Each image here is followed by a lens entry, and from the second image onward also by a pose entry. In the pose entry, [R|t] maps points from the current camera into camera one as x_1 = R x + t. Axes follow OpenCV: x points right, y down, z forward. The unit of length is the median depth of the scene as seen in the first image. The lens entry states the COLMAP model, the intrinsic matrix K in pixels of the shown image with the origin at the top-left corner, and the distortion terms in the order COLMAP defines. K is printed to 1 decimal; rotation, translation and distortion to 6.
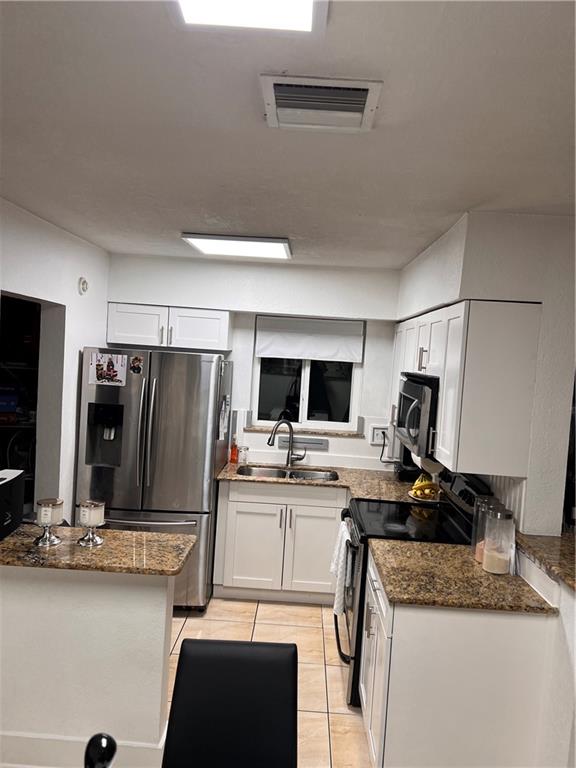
lens RADIAL K [[566.5, 0, 294.7], [0, 566.5, 384.3], [0, 0, 1]] dist [0.031467, -0.041969]
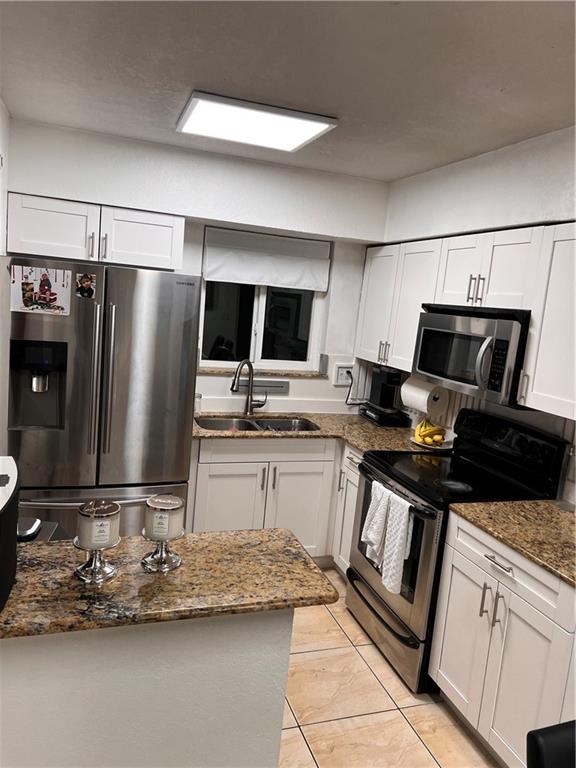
lens RADIAL K [[566.5, 0, 288.1], [0, 566.5, 379.1], [0, 0, 1]] dist [0.031467, -0.041969]
pose [[0.939360, -0.025523, 0.341982, -0.297471], [-0.012768, 0.993932, 0.109252, 0.000877], [-0.342696, -0.106993, 0.933334, 0.256373]]
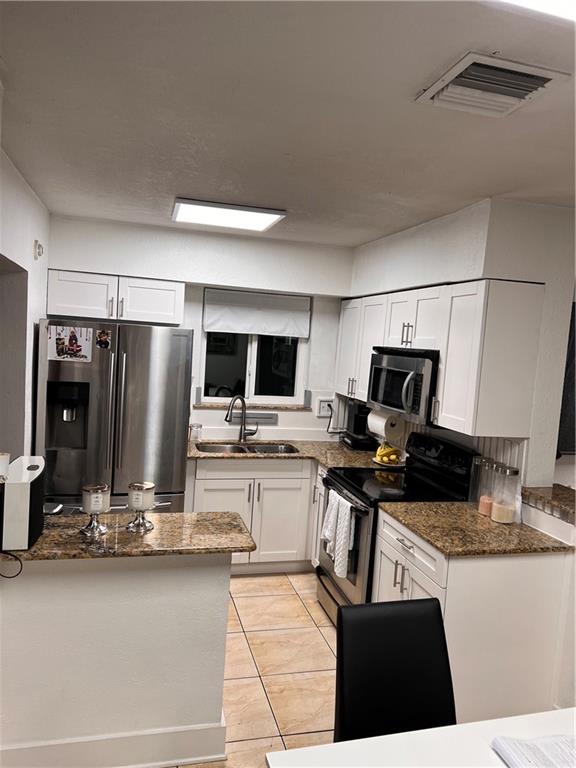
lens RADIAL K [[566.5, 0, 285.8], [0, 566.5, 389.1], [0, 0, 1]] dist [0.031467, -0.041969]
pose [[0.961740, -0.022479, 0.273039, -0.256528], [0.008893, 0.998664, 0.050894, 0.002693], [-0.273818, -0.046519, 0.960656, 0.029864]]
